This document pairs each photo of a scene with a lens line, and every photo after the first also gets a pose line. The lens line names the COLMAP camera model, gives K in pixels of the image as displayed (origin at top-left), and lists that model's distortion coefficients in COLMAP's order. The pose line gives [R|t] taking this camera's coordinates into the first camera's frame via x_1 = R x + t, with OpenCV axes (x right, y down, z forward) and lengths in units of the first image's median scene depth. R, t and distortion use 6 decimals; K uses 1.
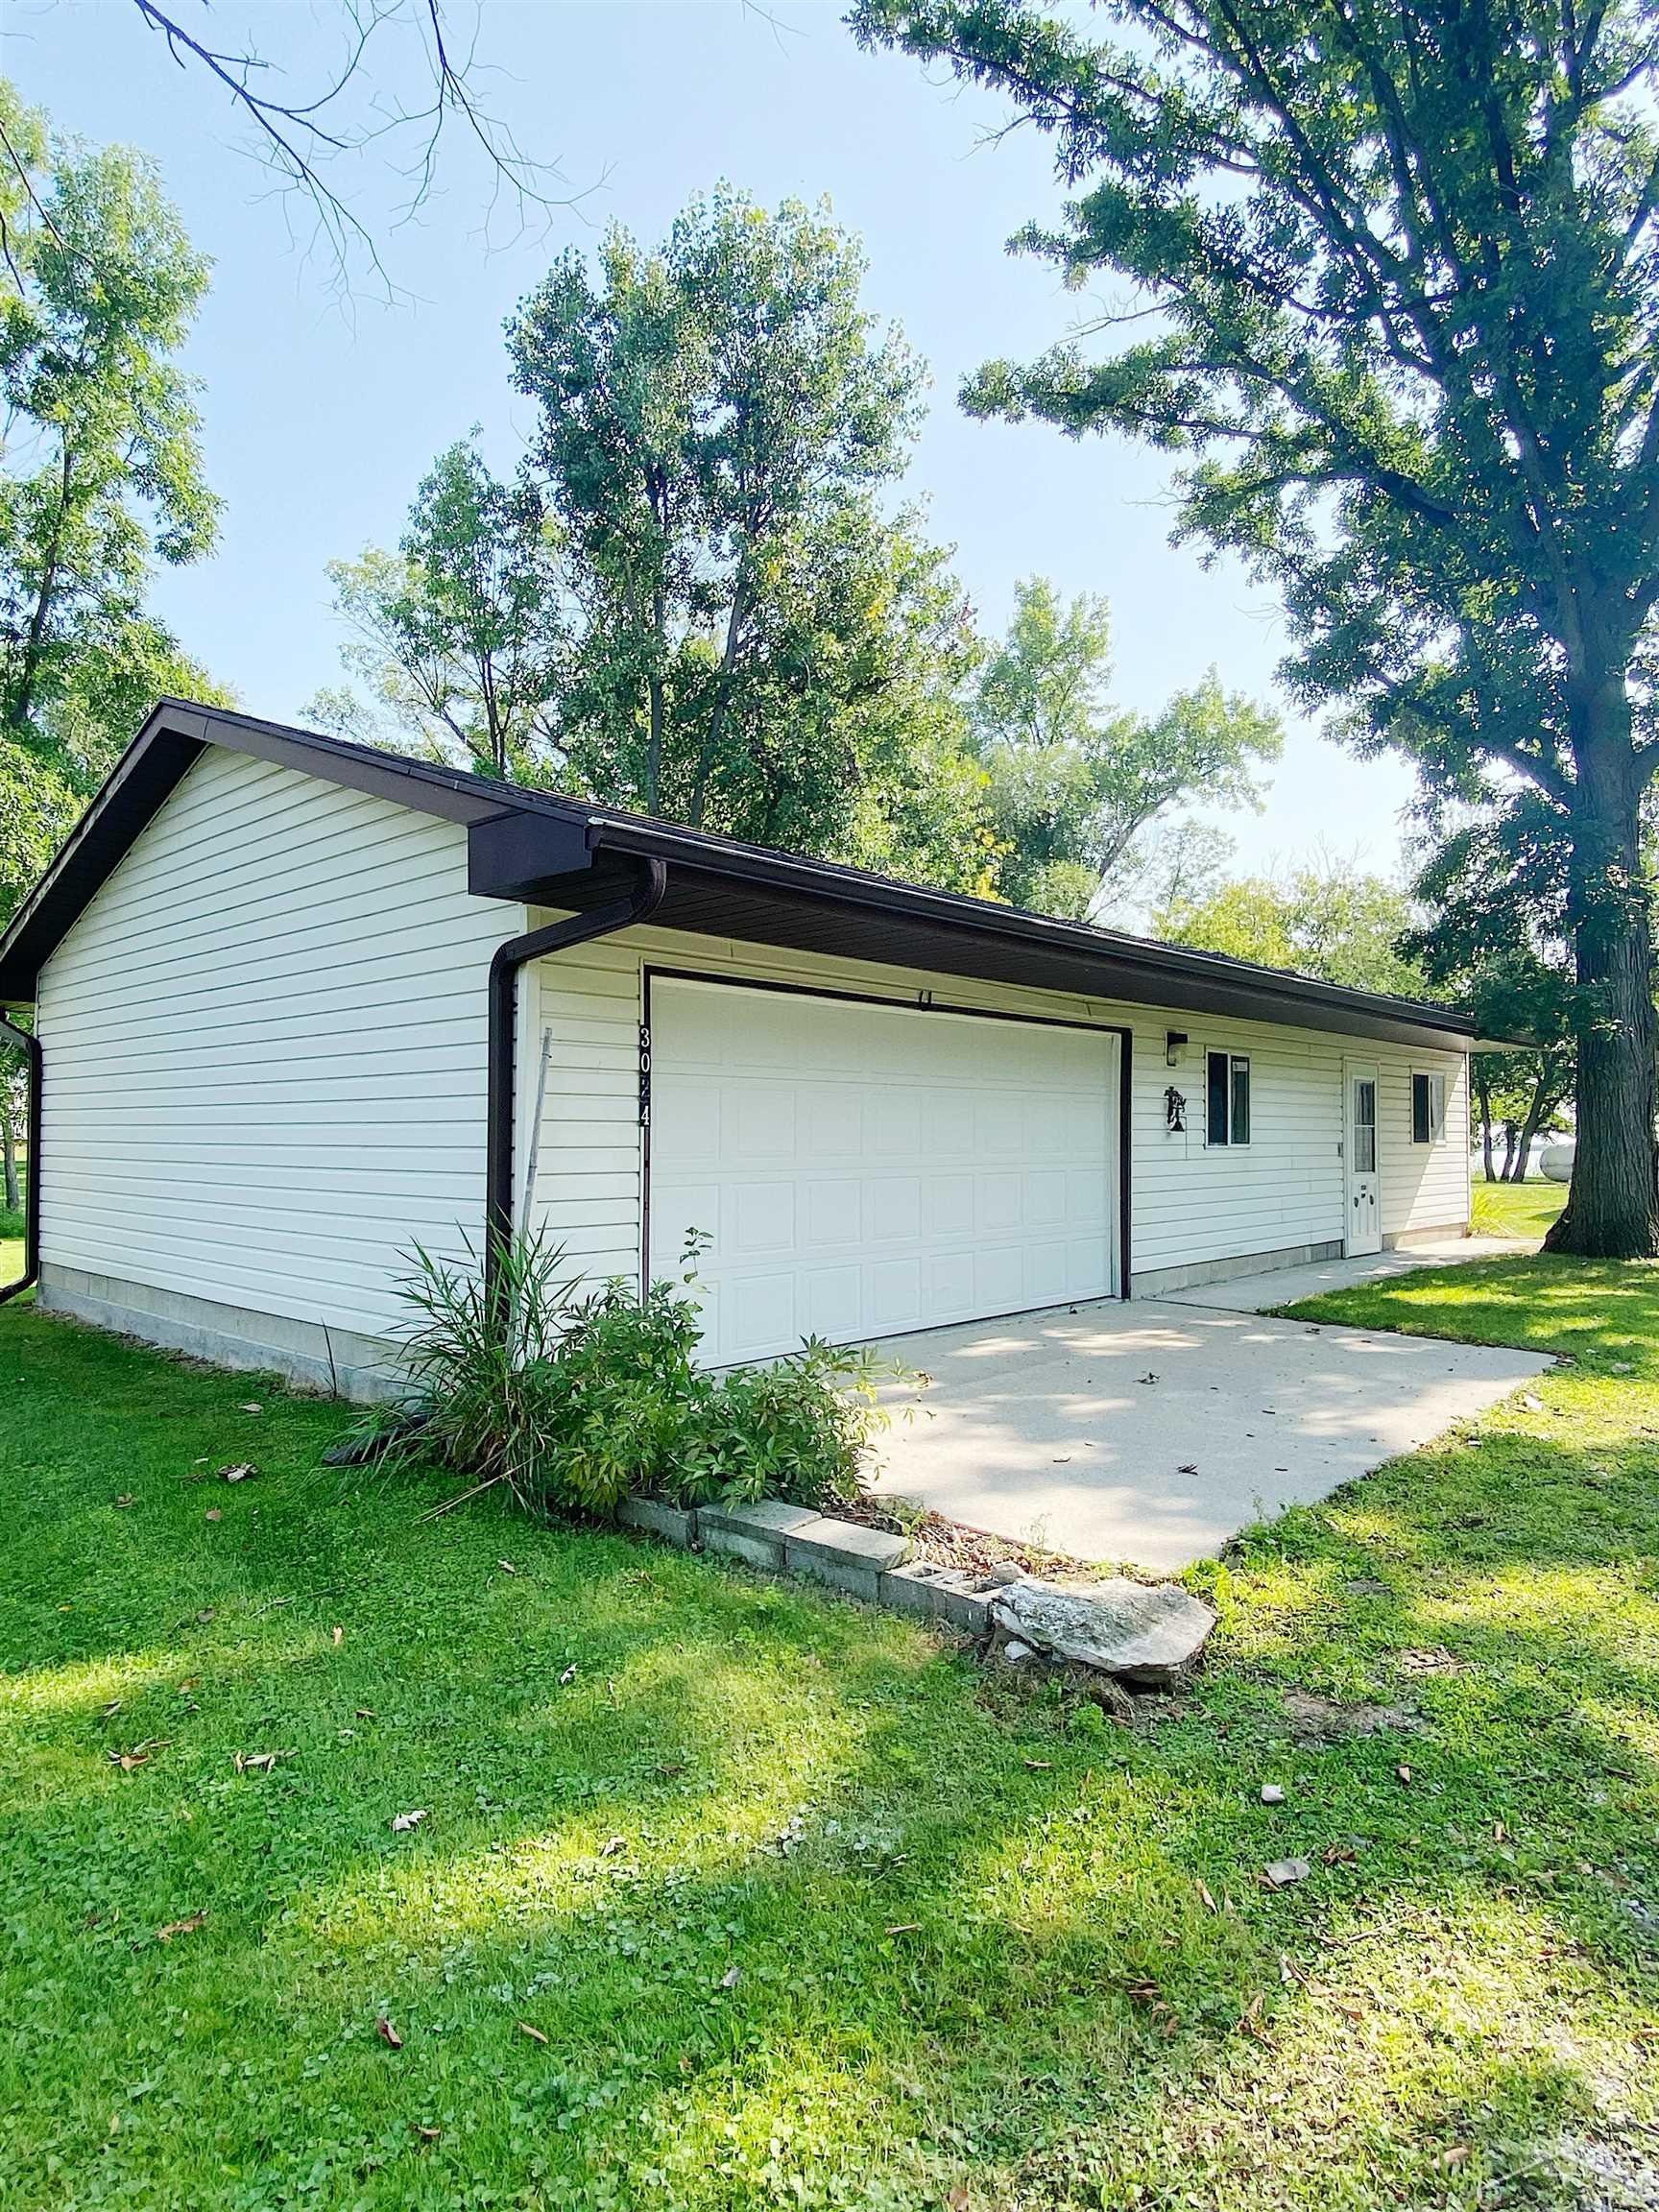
lens RADIAL K [[1250.4, 0, 829.5], [0, 1250.4, 1106.0], [0, 0, 1]] dist [0.000151, -0.000184]
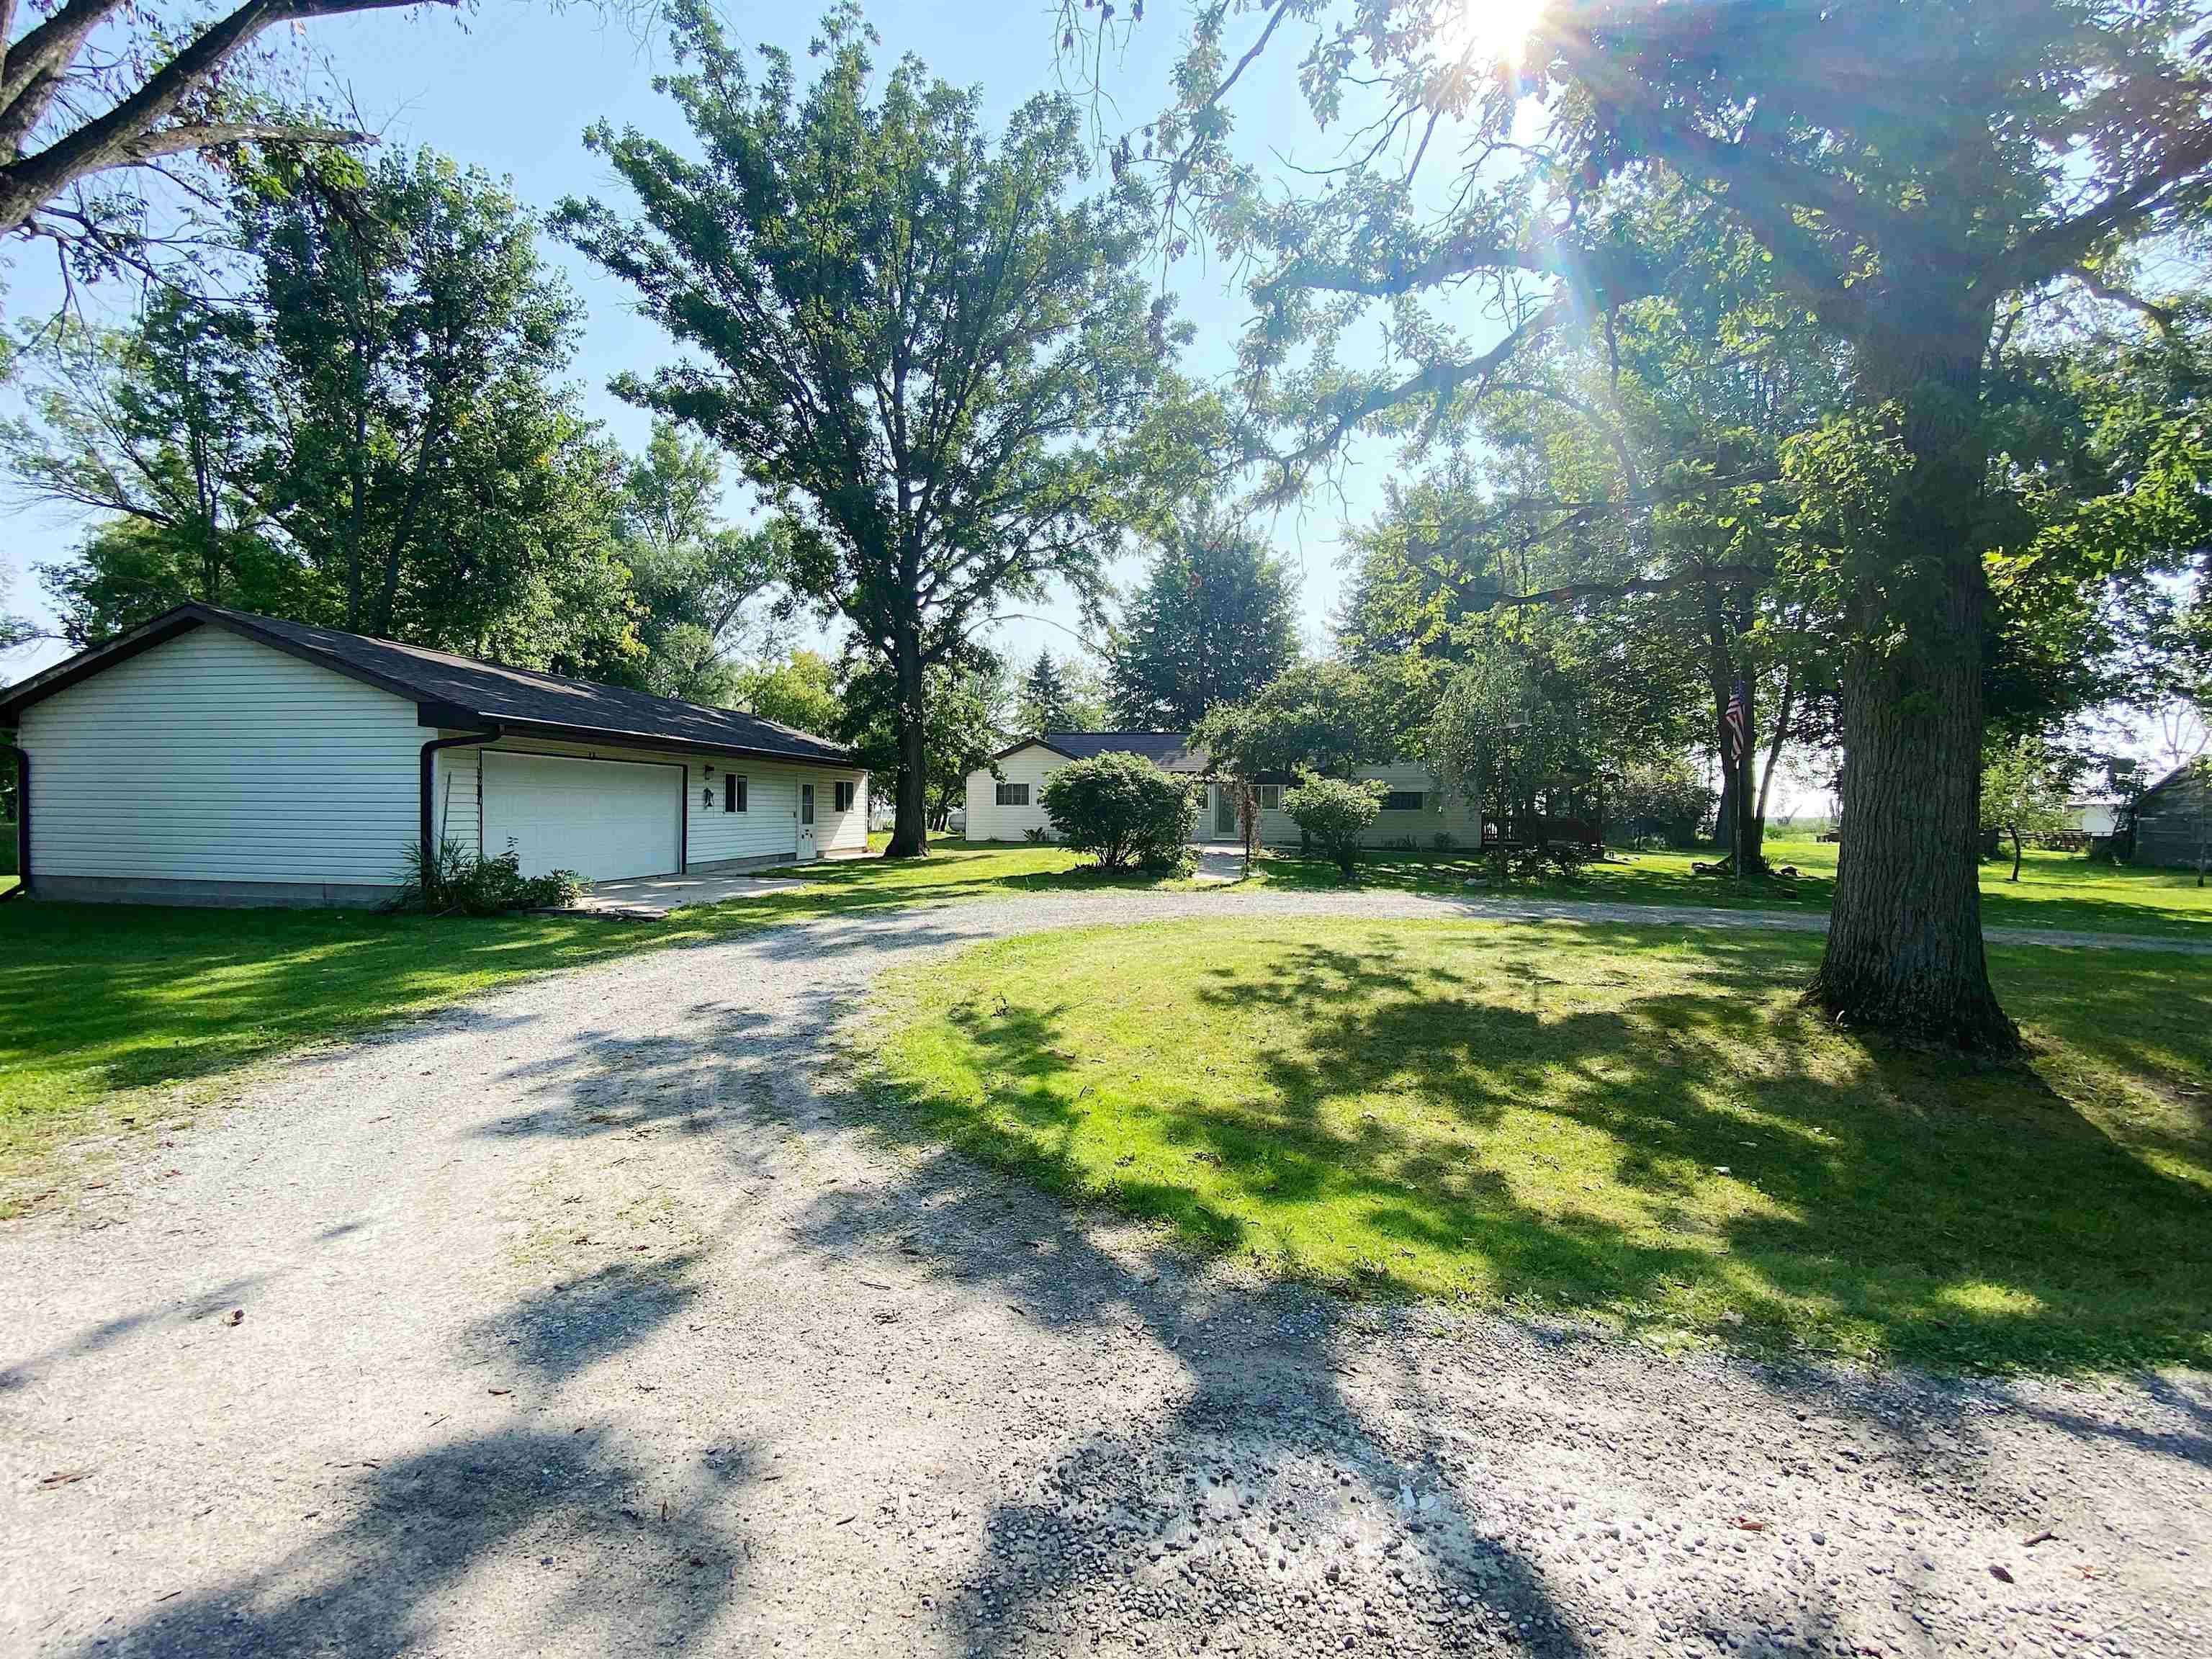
lens RADIAL K [[910.2, 0, 1097.2], [0, 910.2, 818.0], [0, 0, 1]] dist [0.042310, -0.036780]
pose [[0.828803, -0.001427, 0.559538, -0.032282], [-0.018479, 0.999381, 0.029920, -0.008360], [-0.559235, -0.035138, 0.828264, -0.306229]]
